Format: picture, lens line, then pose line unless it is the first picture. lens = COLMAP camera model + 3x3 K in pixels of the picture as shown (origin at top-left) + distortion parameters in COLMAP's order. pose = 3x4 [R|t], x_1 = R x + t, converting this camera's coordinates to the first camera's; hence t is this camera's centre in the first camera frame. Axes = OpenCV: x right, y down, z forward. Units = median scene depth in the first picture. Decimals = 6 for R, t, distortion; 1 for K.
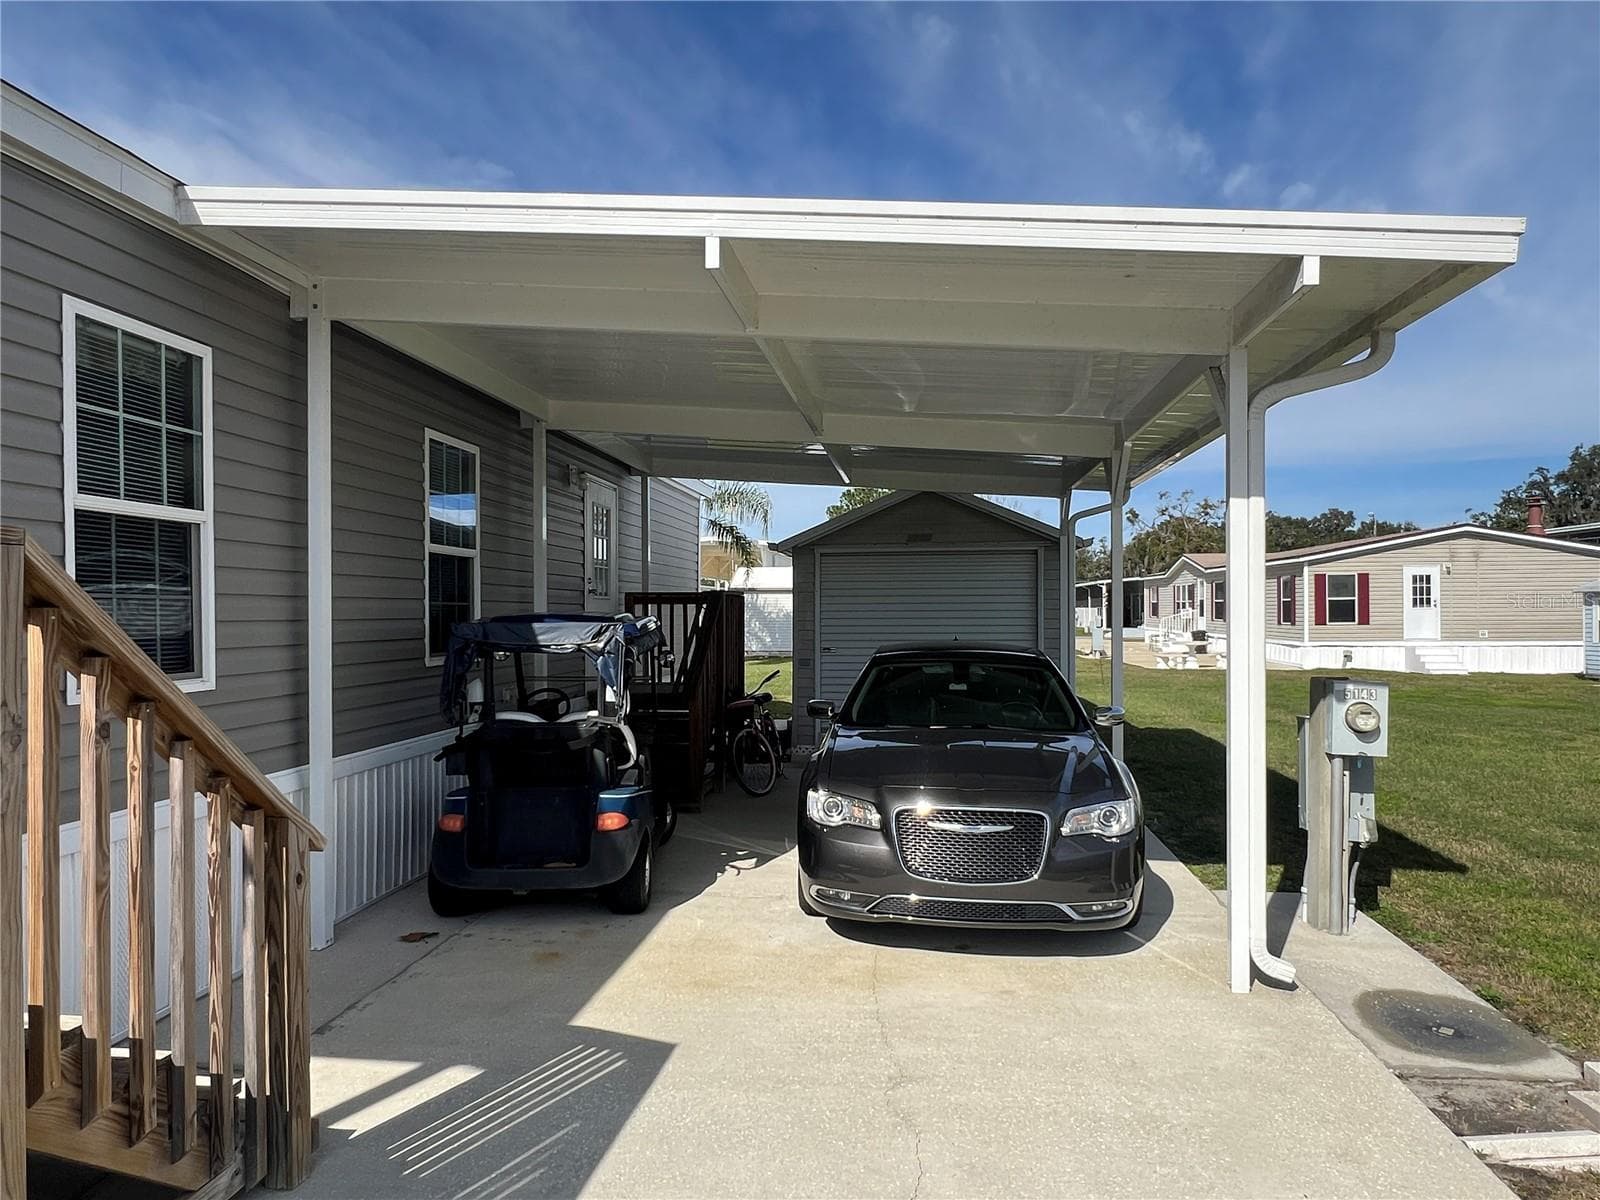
lens RADIAL K [[1016.0, 0, 803.3], [0, 1016.0, 620.6], [0, 0, 1]] dist [-0.001727, -0.000651]
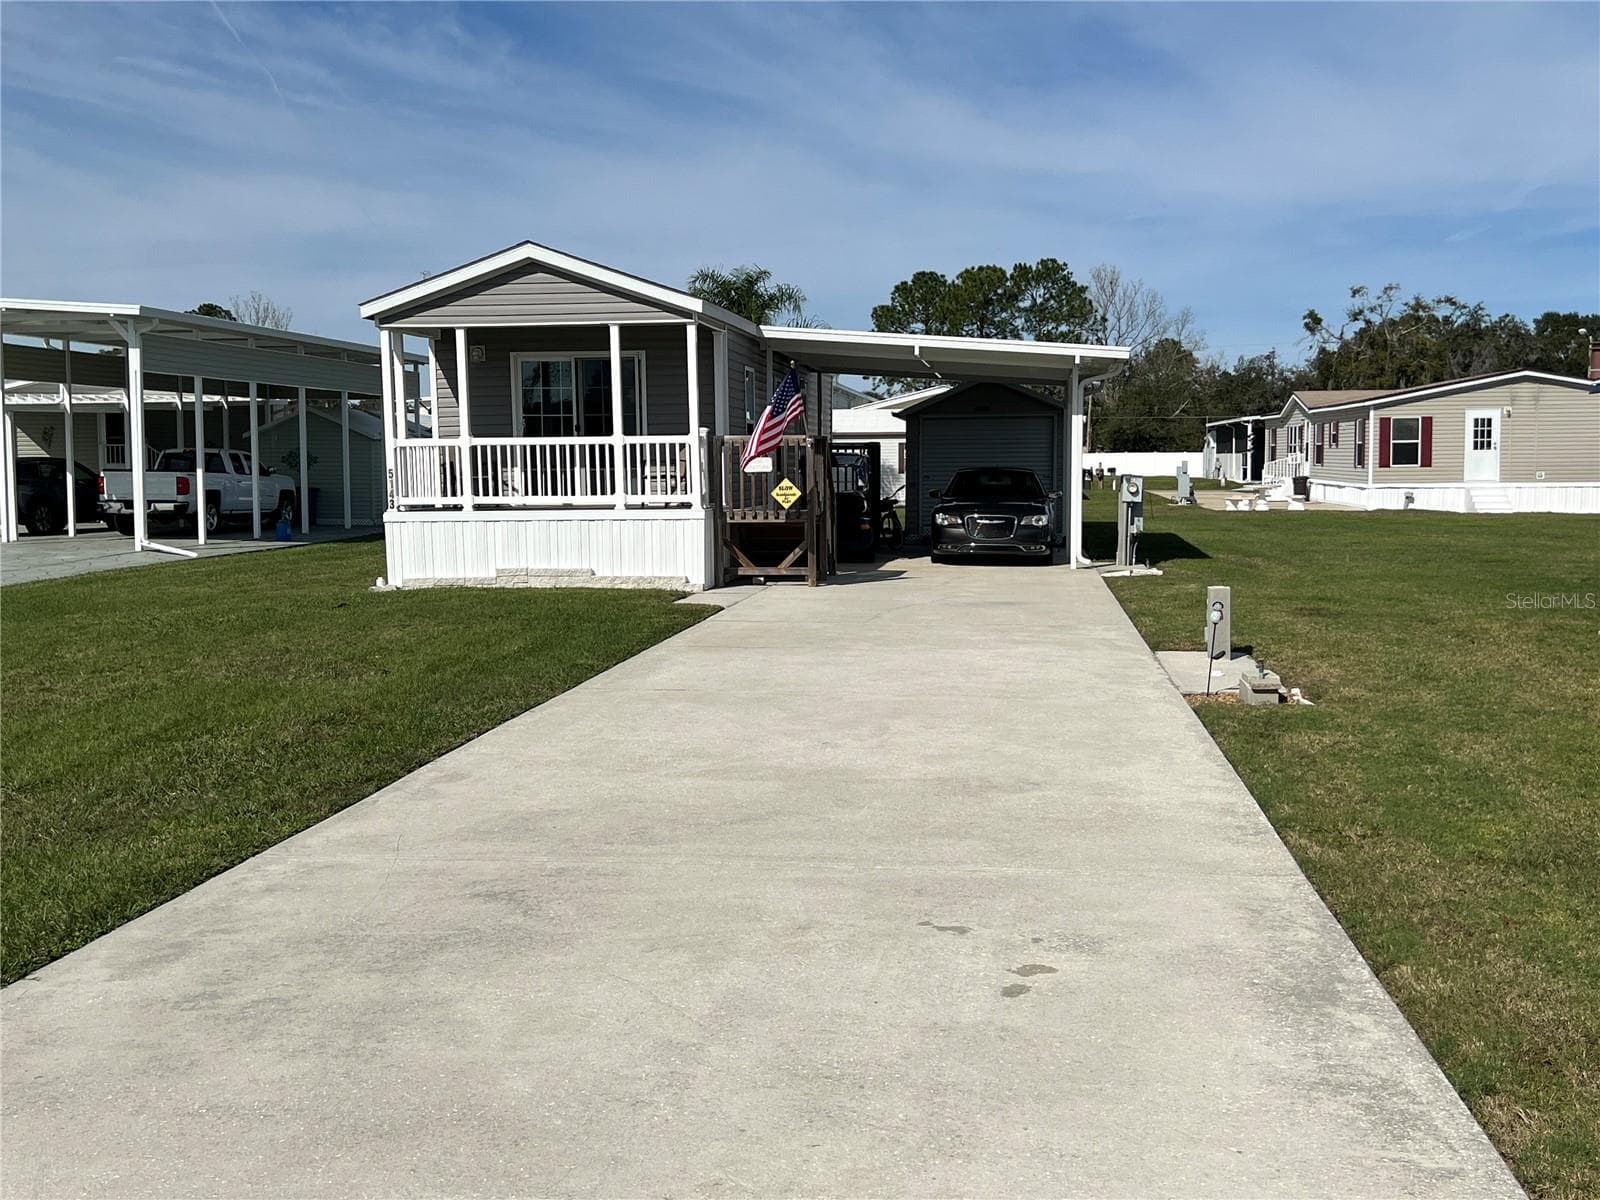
lens RADIAL K [[1661.4, 0, 800.0], [0, 1661.4, 600.0], [0, 0, 1]] dist [0.210905, -0.585560]
pose [[0.999934, 0.000691, -0.011461, -0.064078], [0.000150, 0.997318, 0.073184, 0.012957], [0.011481, -0.073181, 0.997253, -0.730184]]
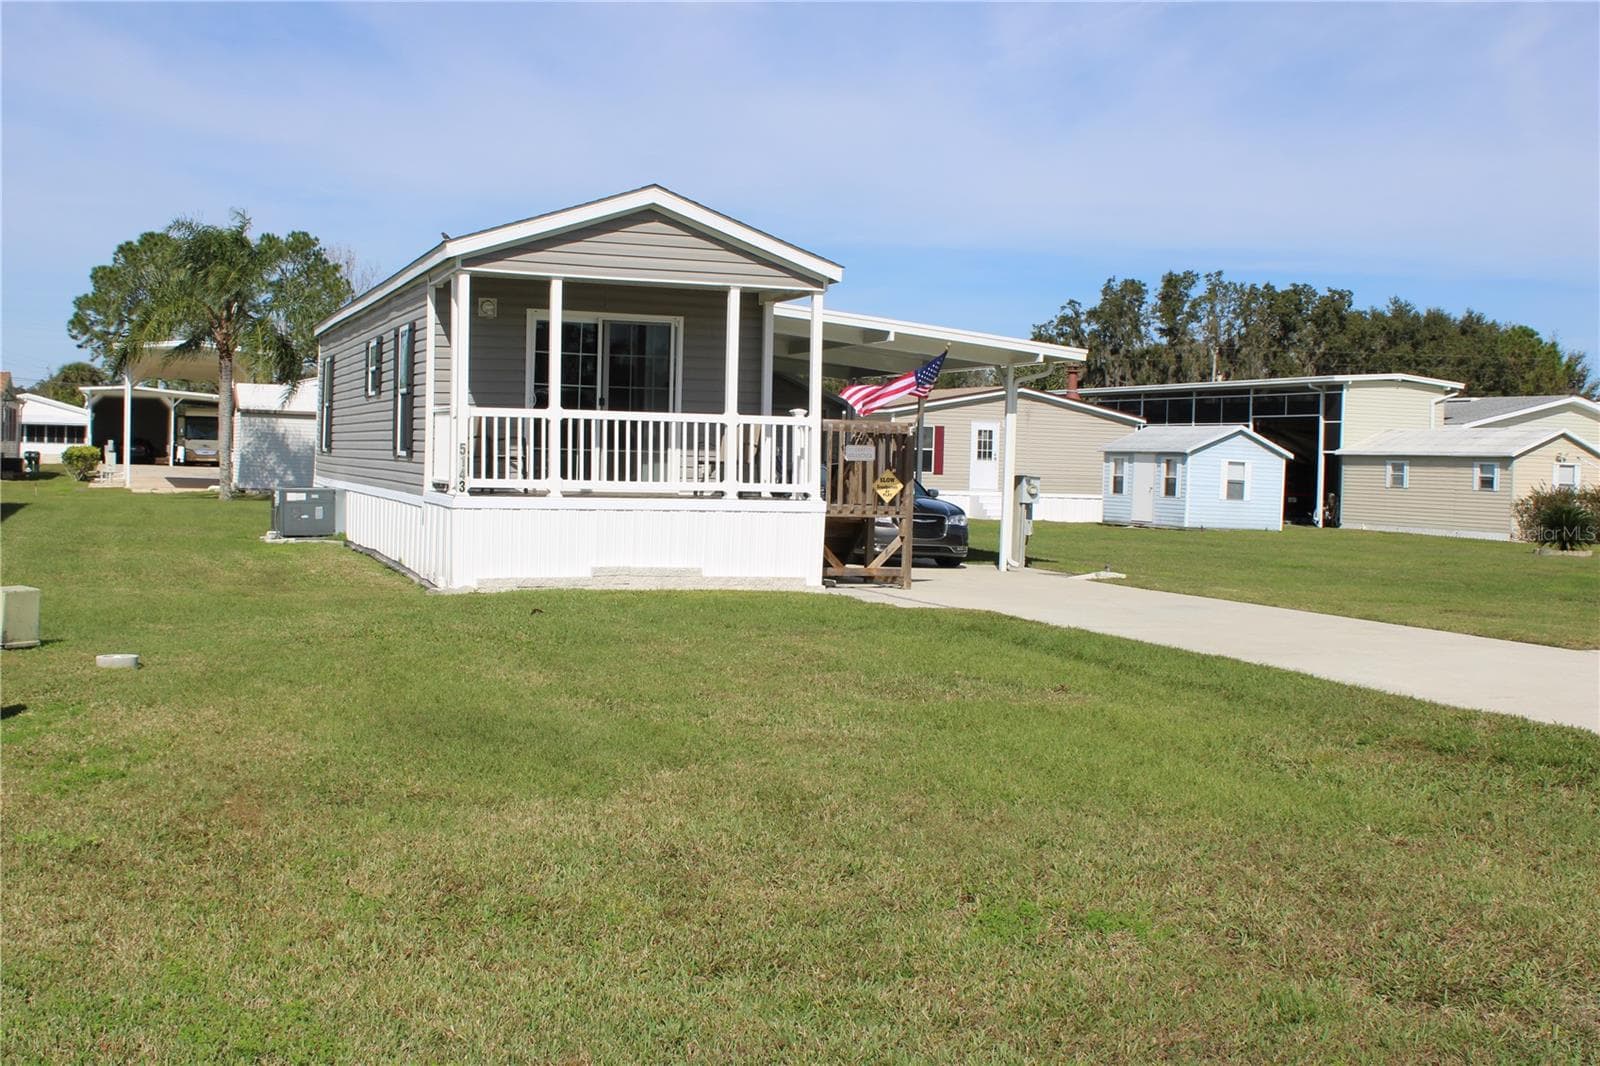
lens RADIAL K [[1798.2, 0, 775.2], [0, 1798.2, 546.6], [0, 0, 1]] dist [-0.127648, 0.202637]
pose [[0.891140, 0.013179, 0.453537, -0.456638], [-0.032051, 0.998909, 0.033950, 0.021483], [-0.452595, -0.044791, 0.890591, -0.608232]]
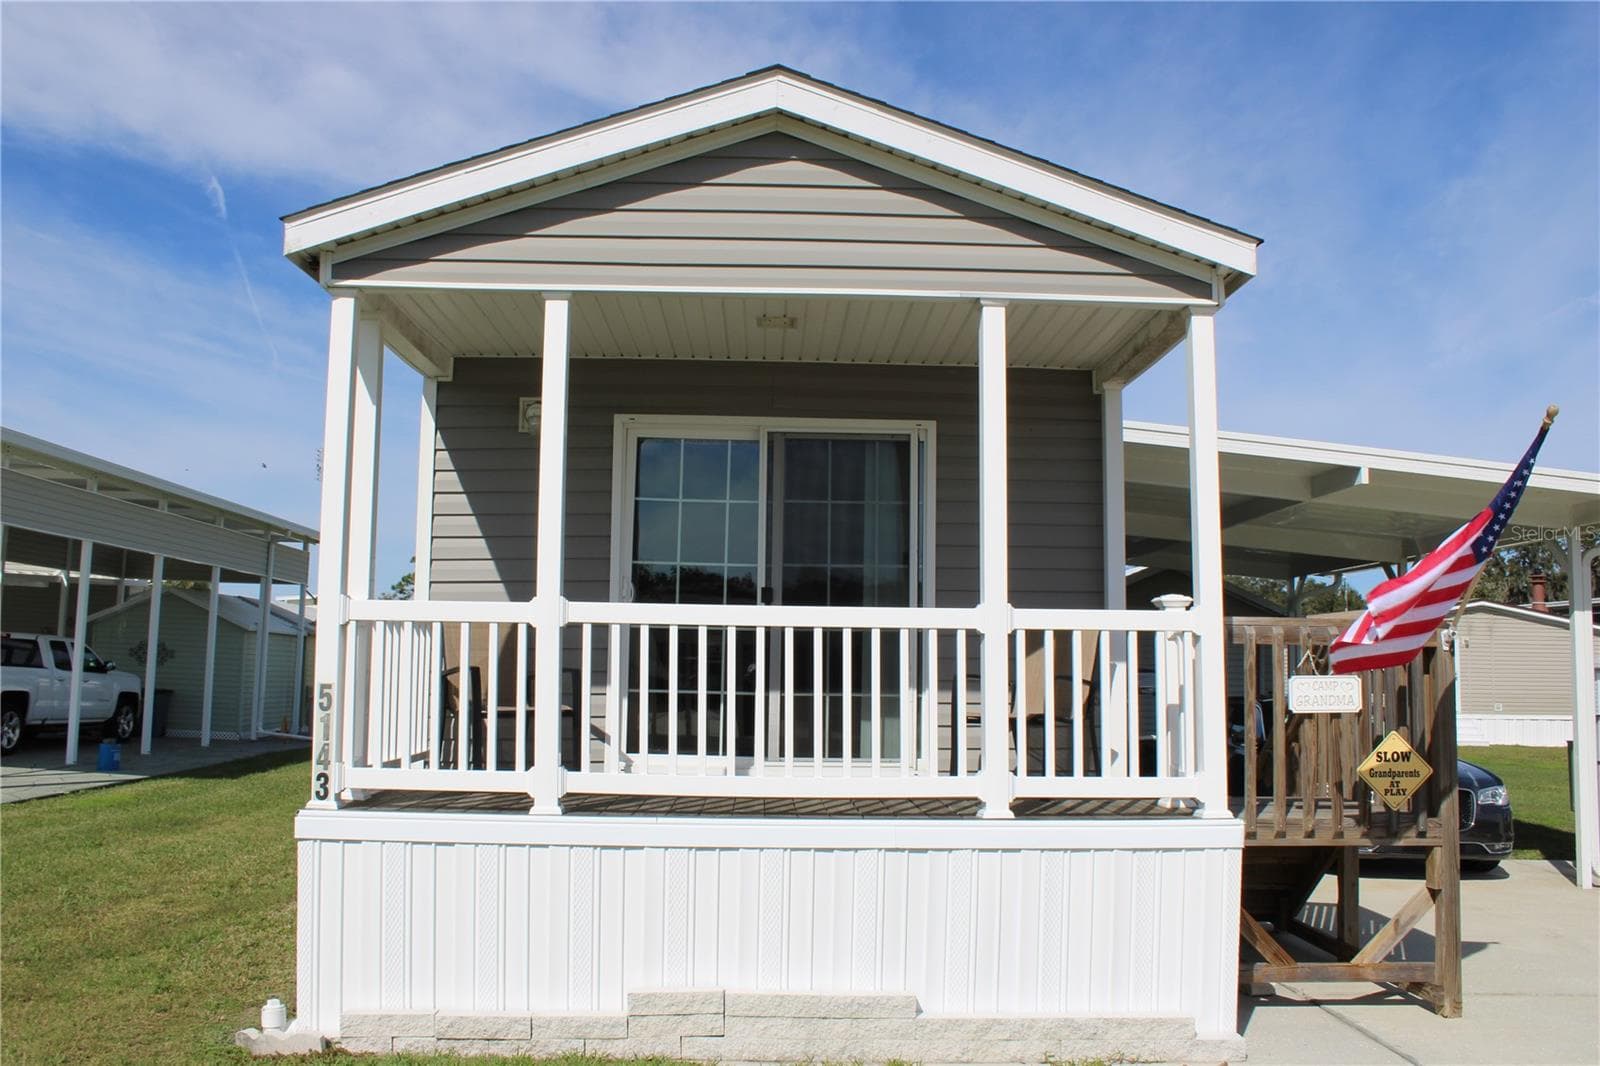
lens RADIAL K [[1329.9, 0, 777.1], [0, 1329.9, 543.0], [0, 0, 1]] dist [-0.195142, 0.243651]
pose [[0.990414, 0.040913, 0.131931, -0.217146], [-0.026620, 0.993758, -0.108334, 0.007761], [-0.135540, 0.103784, 0.985321, -0.177522]]
